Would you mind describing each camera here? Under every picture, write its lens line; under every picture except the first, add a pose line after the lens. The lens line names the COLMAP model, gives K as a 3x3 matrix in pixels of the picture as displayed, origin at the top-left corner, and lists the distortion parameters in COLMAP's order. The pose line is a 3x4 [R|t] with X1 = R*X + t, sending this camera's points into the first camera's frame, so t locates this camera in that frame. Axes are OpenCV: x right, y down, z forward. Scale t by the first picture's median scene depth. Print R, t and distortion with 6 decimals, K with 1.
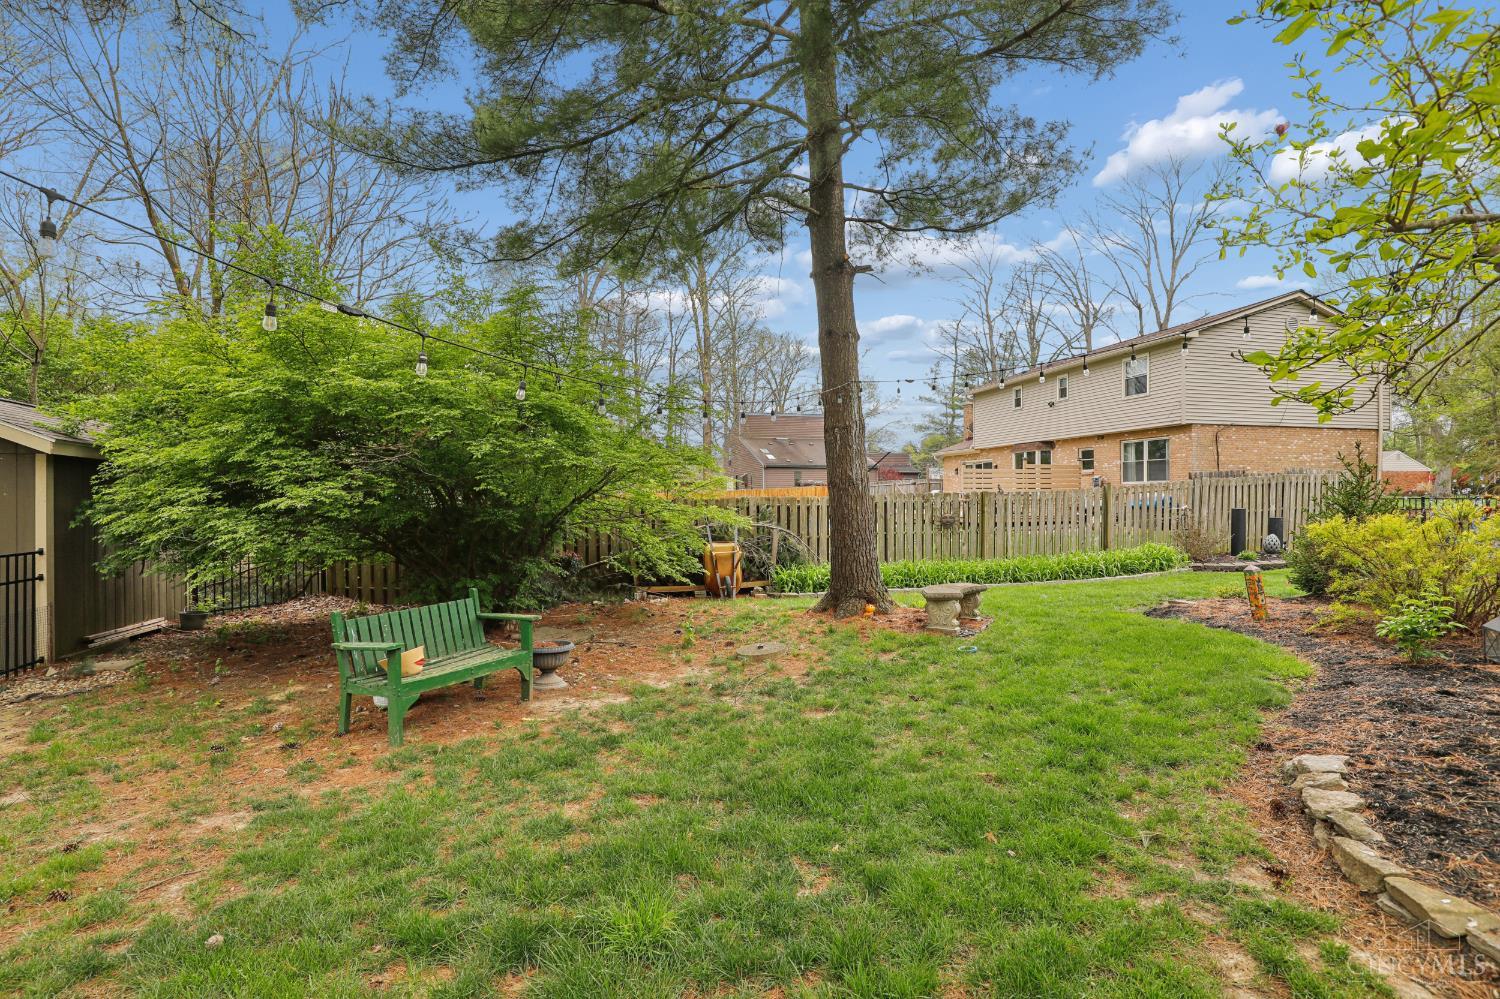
lens RADIAL K [[692.6, 0, 758.9], [0, 692.6, 499.3], [0, 0, 1]] dist [-0.033873, 0.005984]
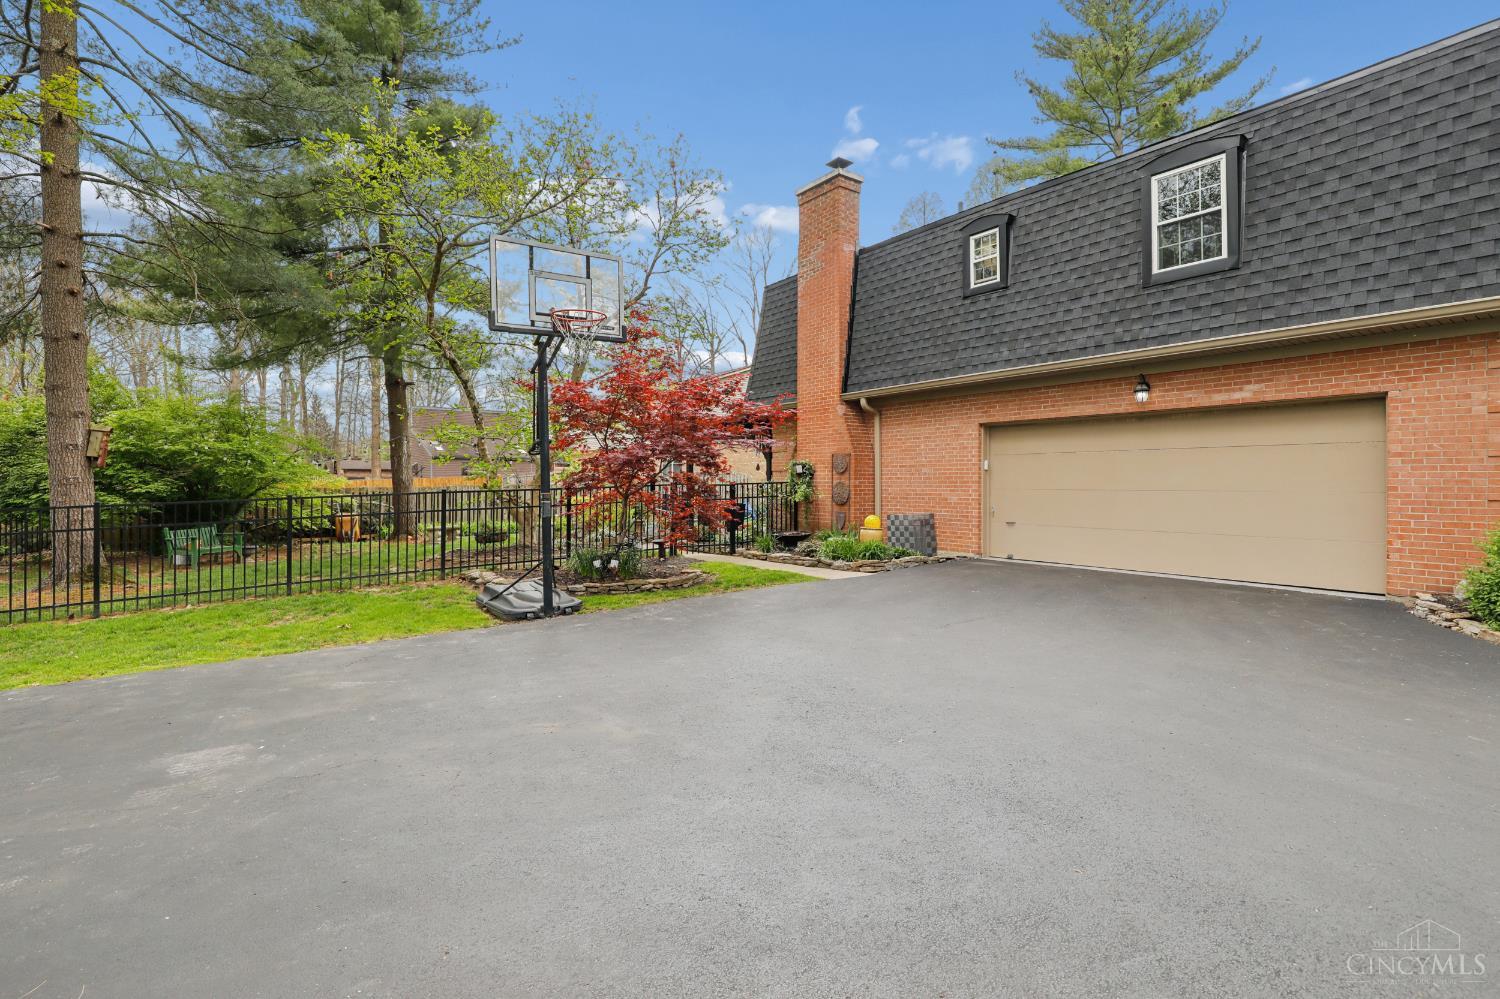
lens RADIAL K [[692.6, 0, 758.3], [0, 692.6, 482.8], [0, 0, 1]] dist [-0.033873, 0.005984]
pose [[0.915742, 0.004299, 0.401745, 0.364530], [-0.002291, 0.999982, -0.005479, -0.012153], [-0.401761, 0.004097, 0.915735, -1.812443]]
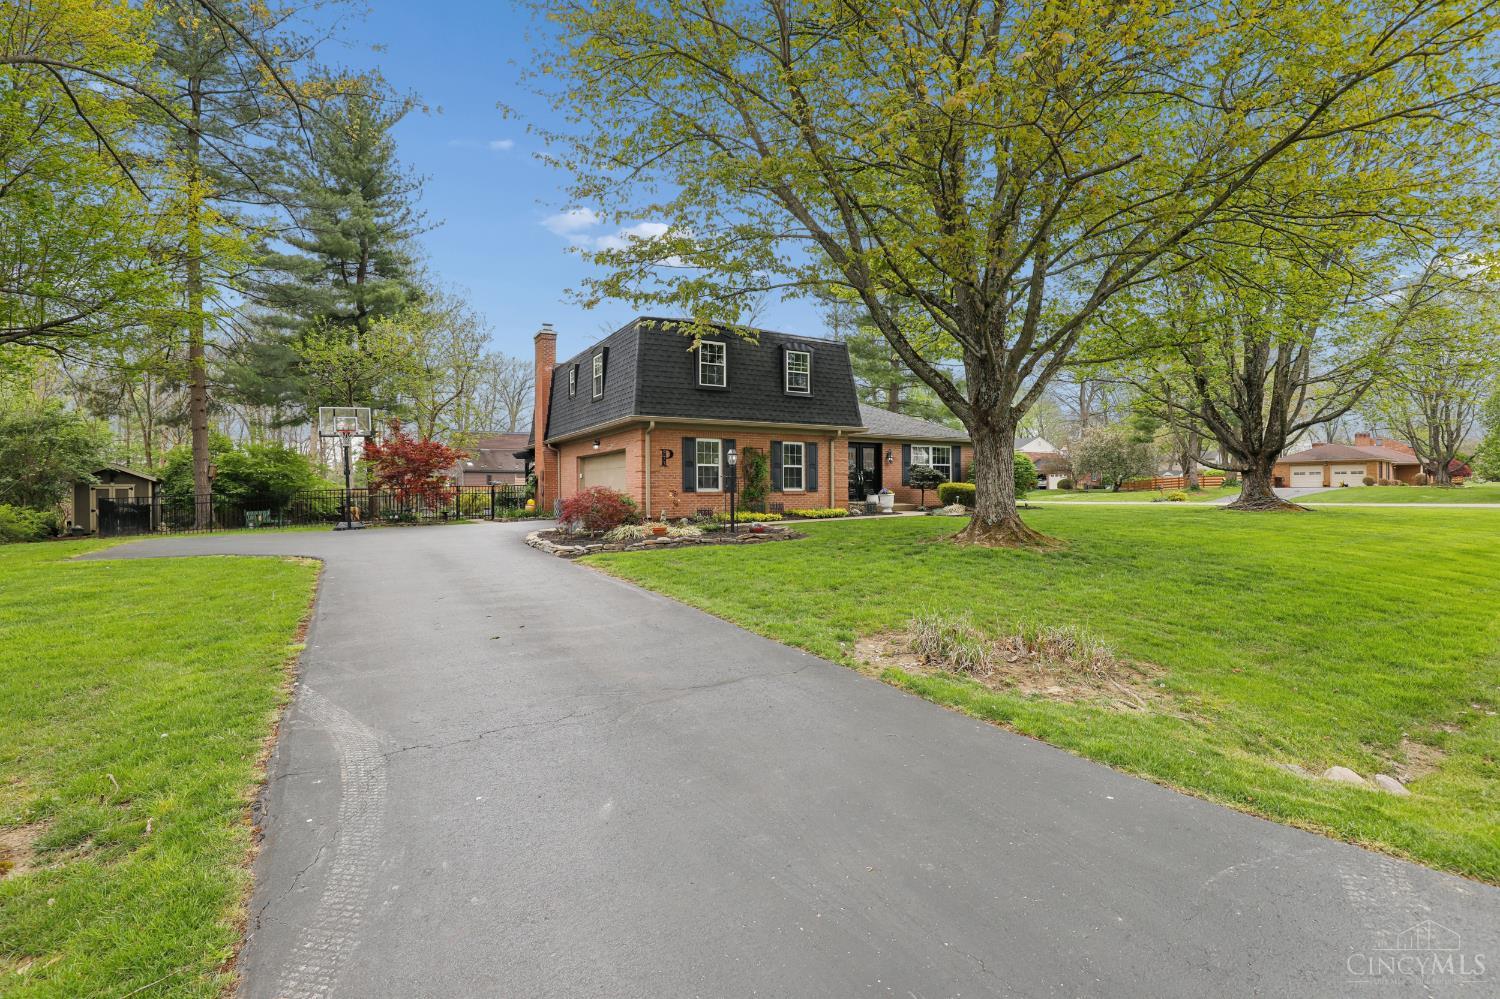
lens RADIAL K [[692.6, 0, 742.5], [0, 692.6, 492.6], [0, 0, 1]] dist [-0.033873, 0.005984]
pose [[0.958920, -0.002322, 0.283666, 1.250746], [0.003855, 0.999981, -0.004844, 0.036880], [-0.283649, 0.005738, 0.958911, -4.007410]]
